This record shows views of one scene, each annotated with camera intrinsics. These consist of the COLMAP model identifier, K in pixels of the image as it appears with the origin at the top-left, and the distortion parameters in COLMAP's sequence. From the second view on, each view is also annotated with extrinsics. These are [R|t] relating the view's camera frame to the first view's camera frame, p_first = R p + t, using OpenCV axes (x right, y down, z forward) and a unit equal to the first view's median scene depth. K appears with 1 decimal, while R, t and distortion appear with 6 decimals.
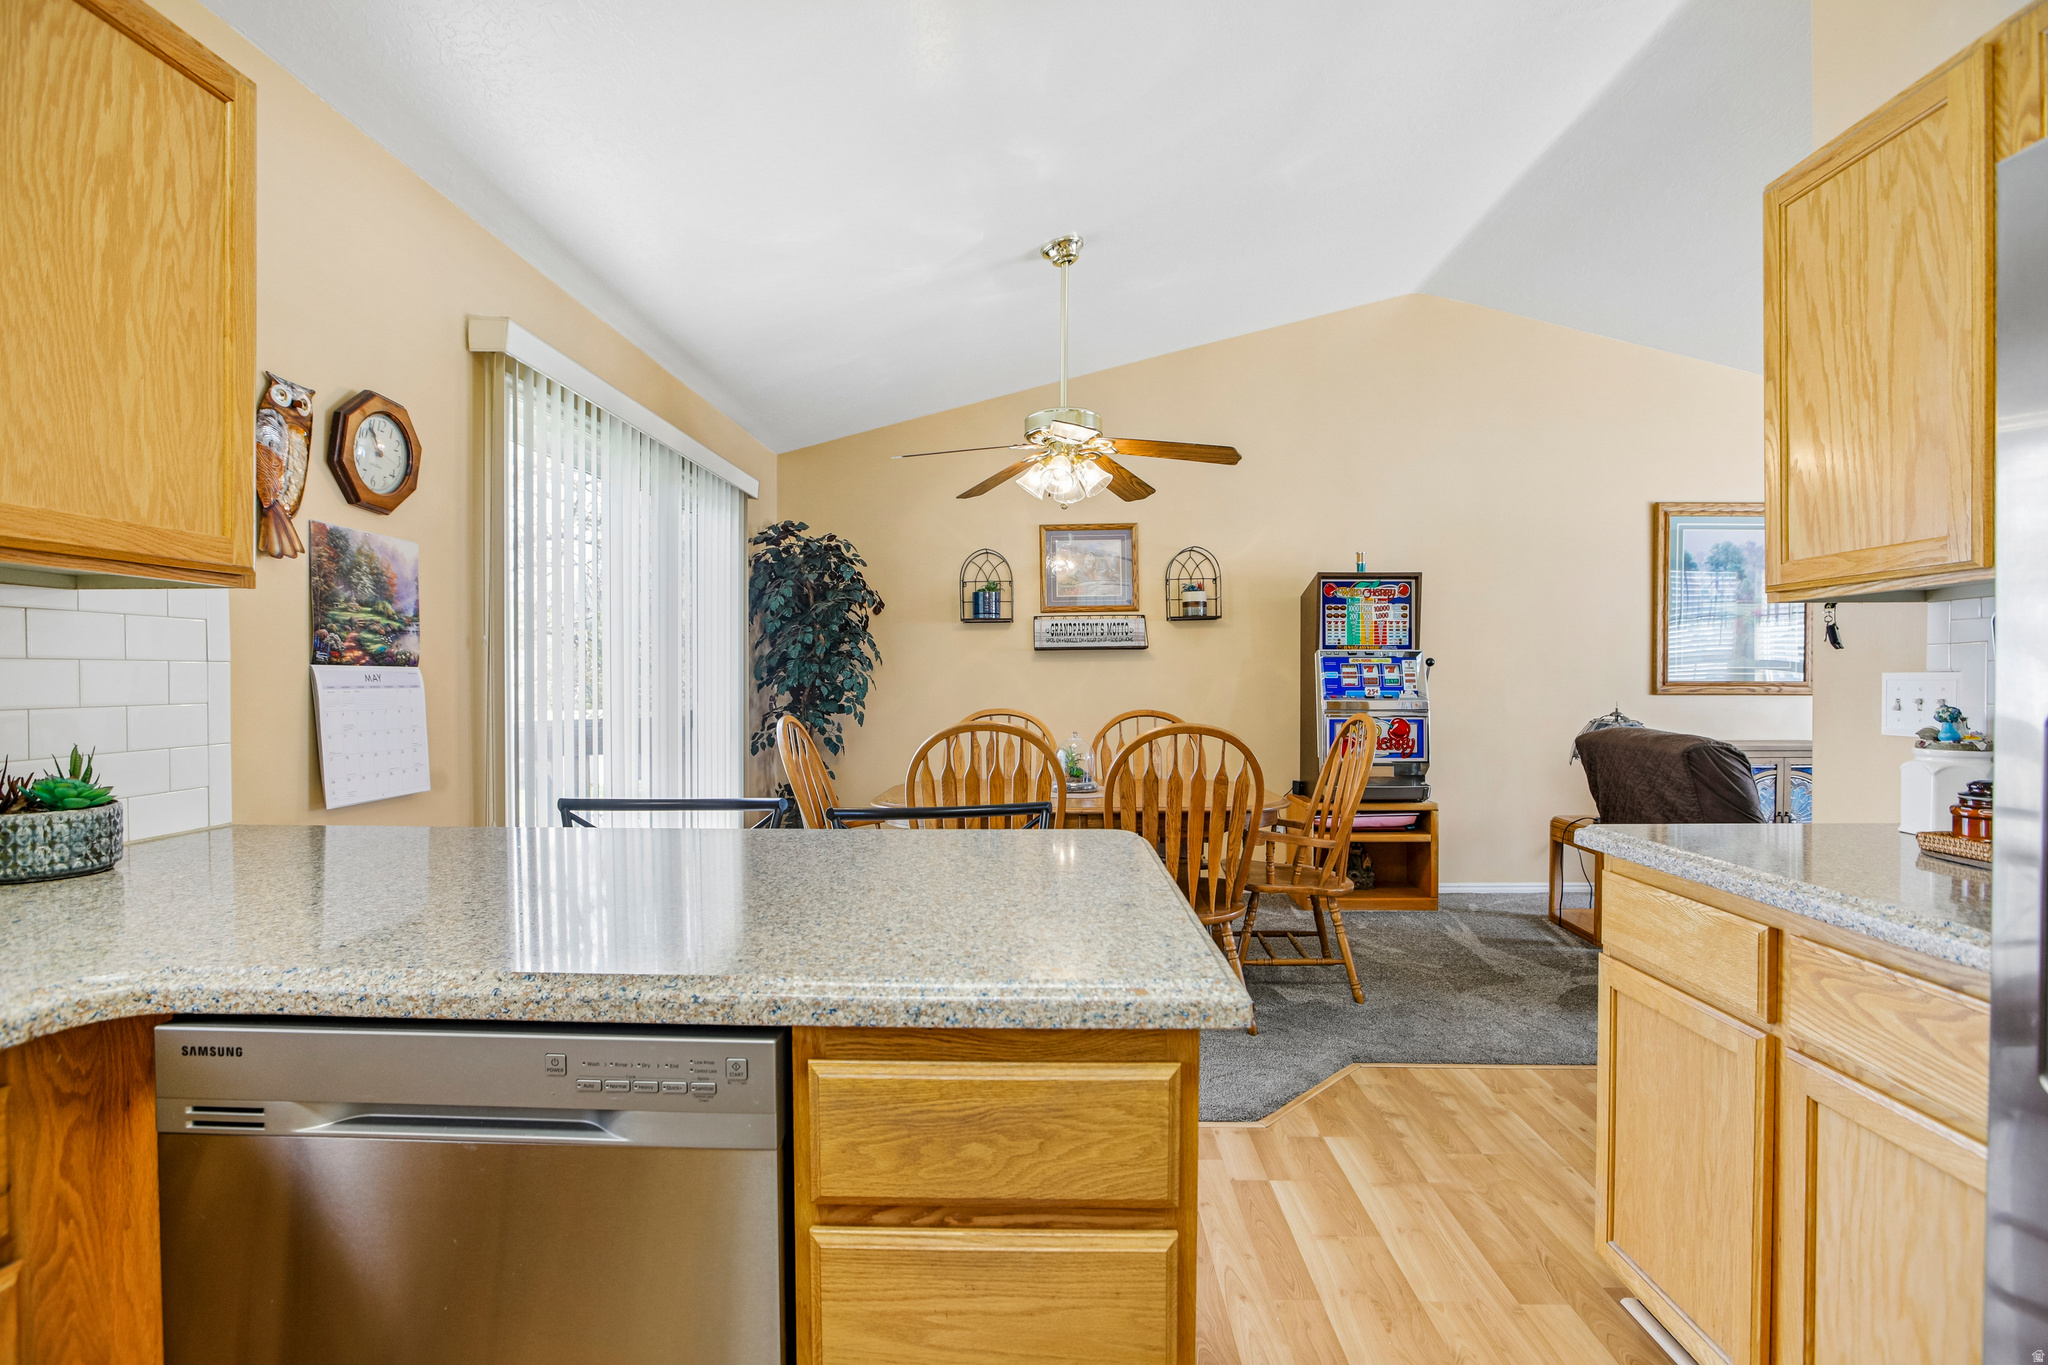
lens RADIAL K [[954.6, 0, 1014.8], [0, 954.6, 675.8], [0, 0, 1]] dist [-0.046288, 0.013756]
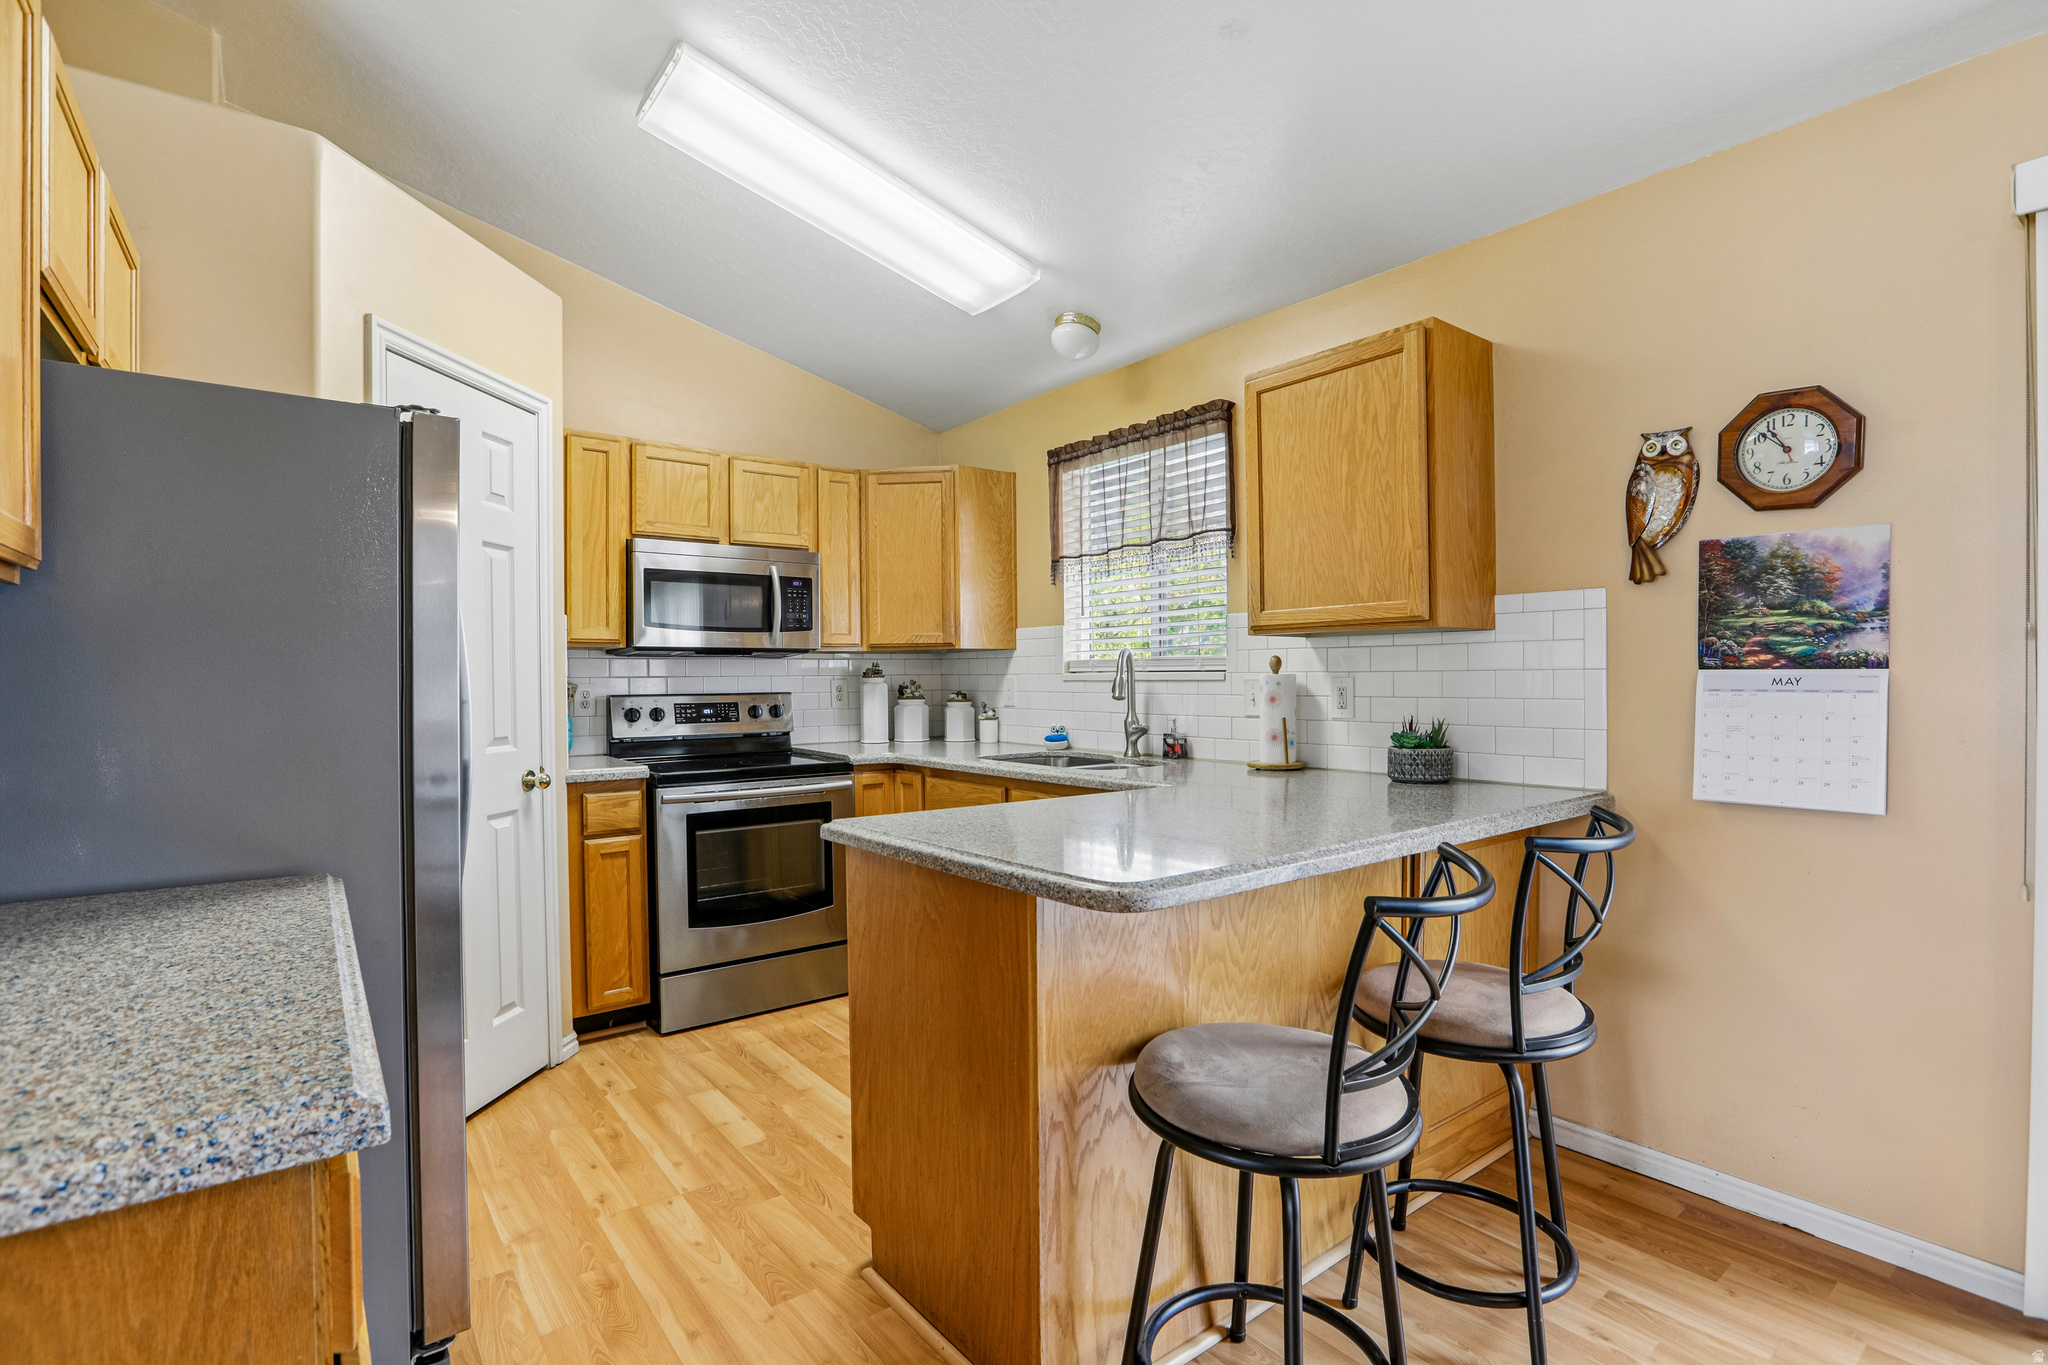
lens RADIAL K [[961.2, 0, 1029.4], [0, 961.2, 691.0], [0, 0, 1]] dist [-0.019012, 0.004243]
pose [[-0.760391, 0.013838, -0.649318, 0.246126], [0.004912, 0.999867, 0.015557, -0.003088], [0.649447, 0.008639, -0.760358, 0.546338]]
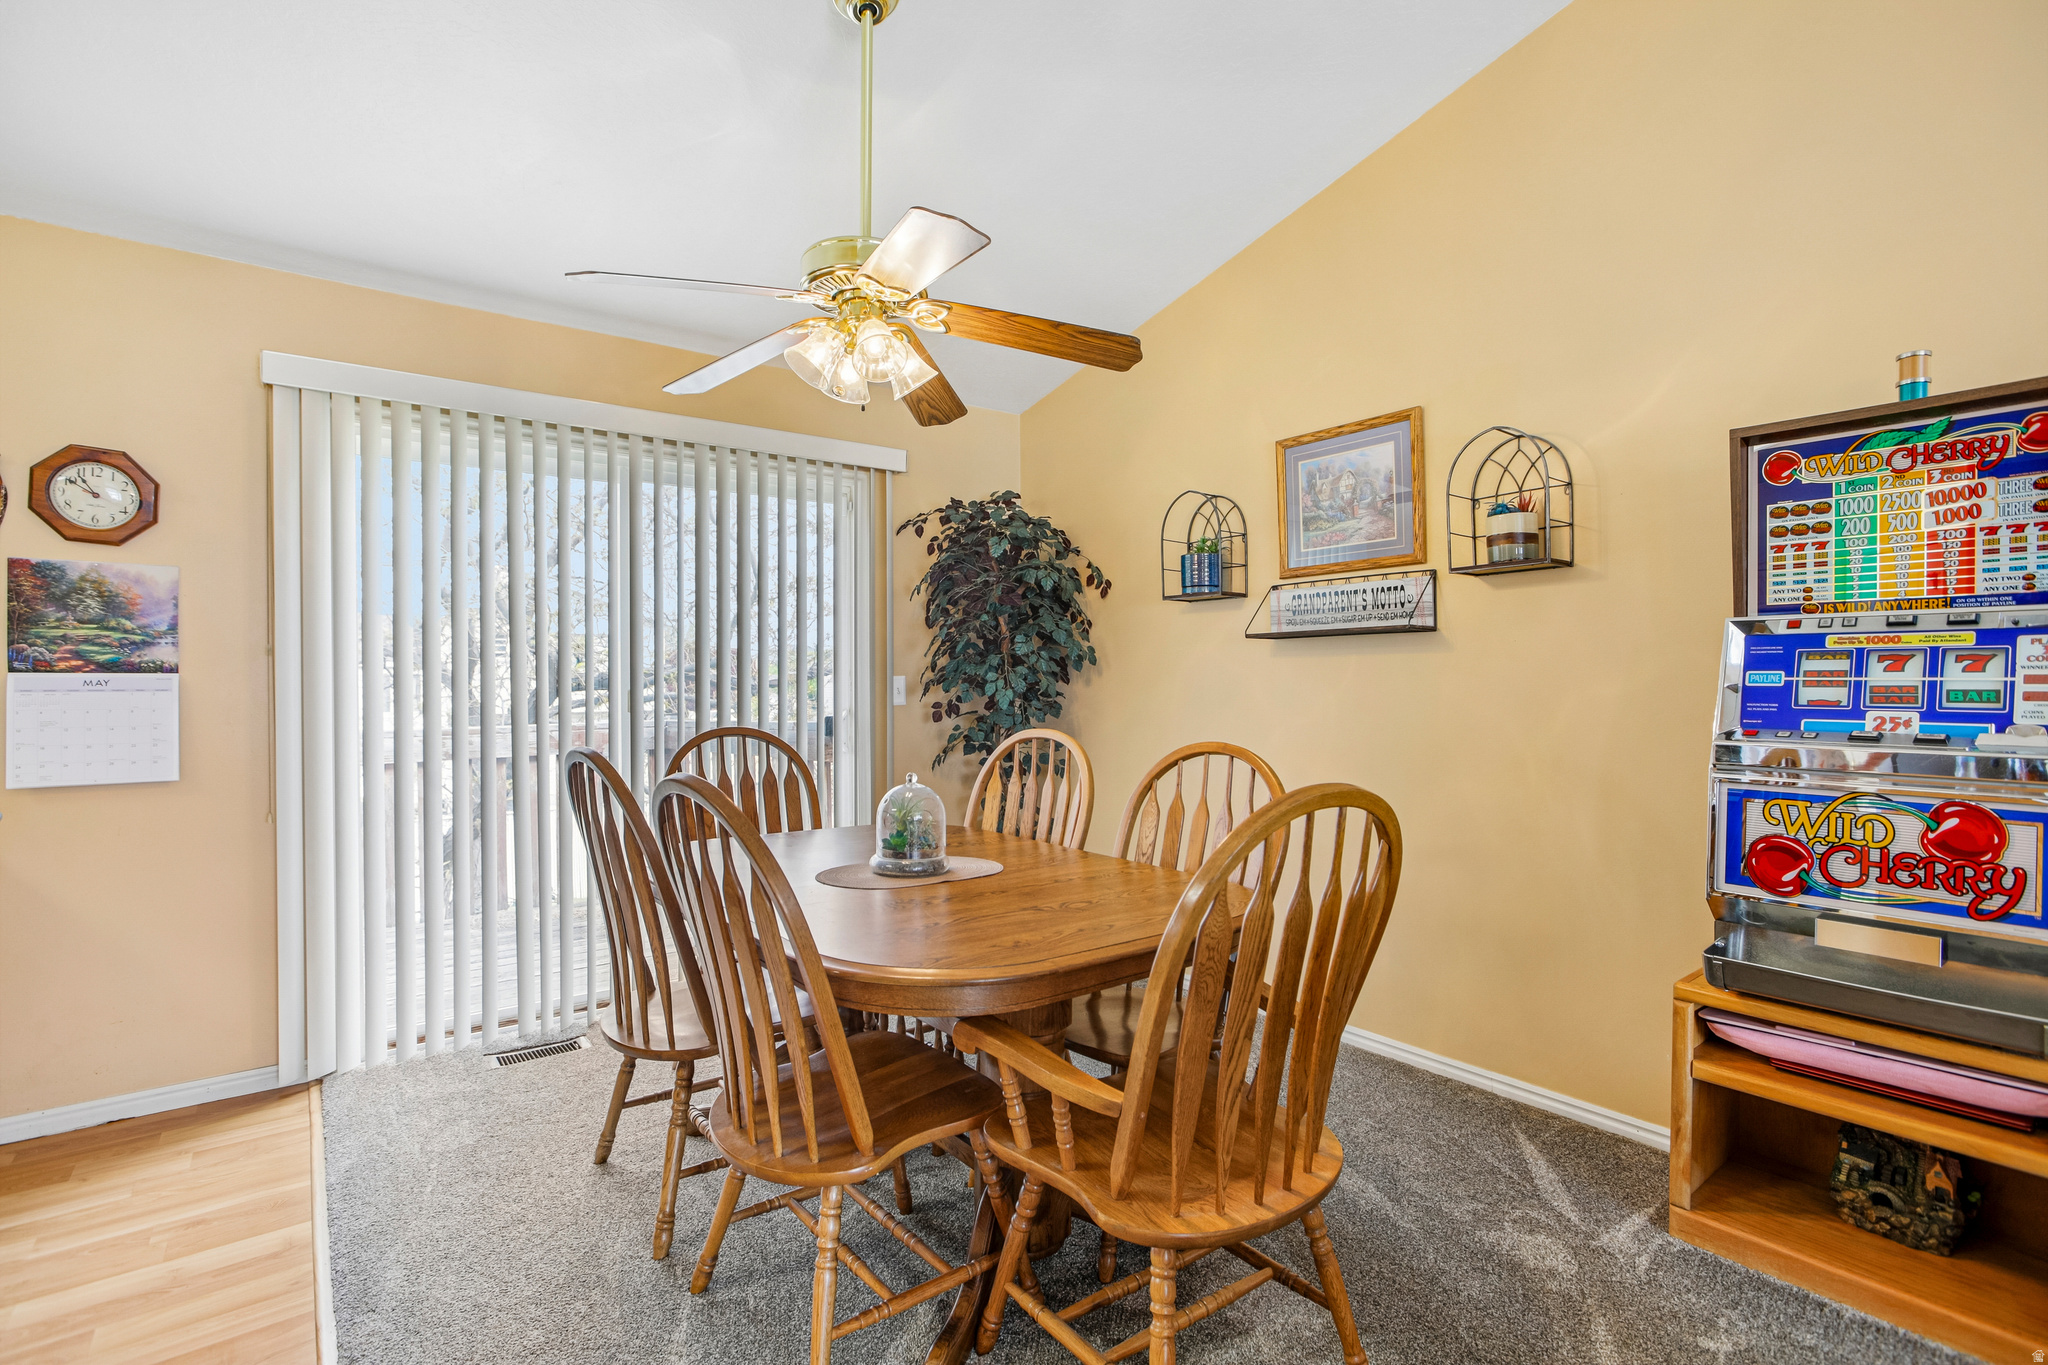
lens RADIAL K [[954.6, 0, 1025.6], [0, 954.6, 683.1], [0, 0, 1]] dist [-0.046288, 0.013756]
pose [[0.641353, 0.003838, -0.767237, 0.436081], [0.000689, 0.999984, 0.005579, -0.001448], [0.767246, -0.004107, 0.641340, 0.508472]]
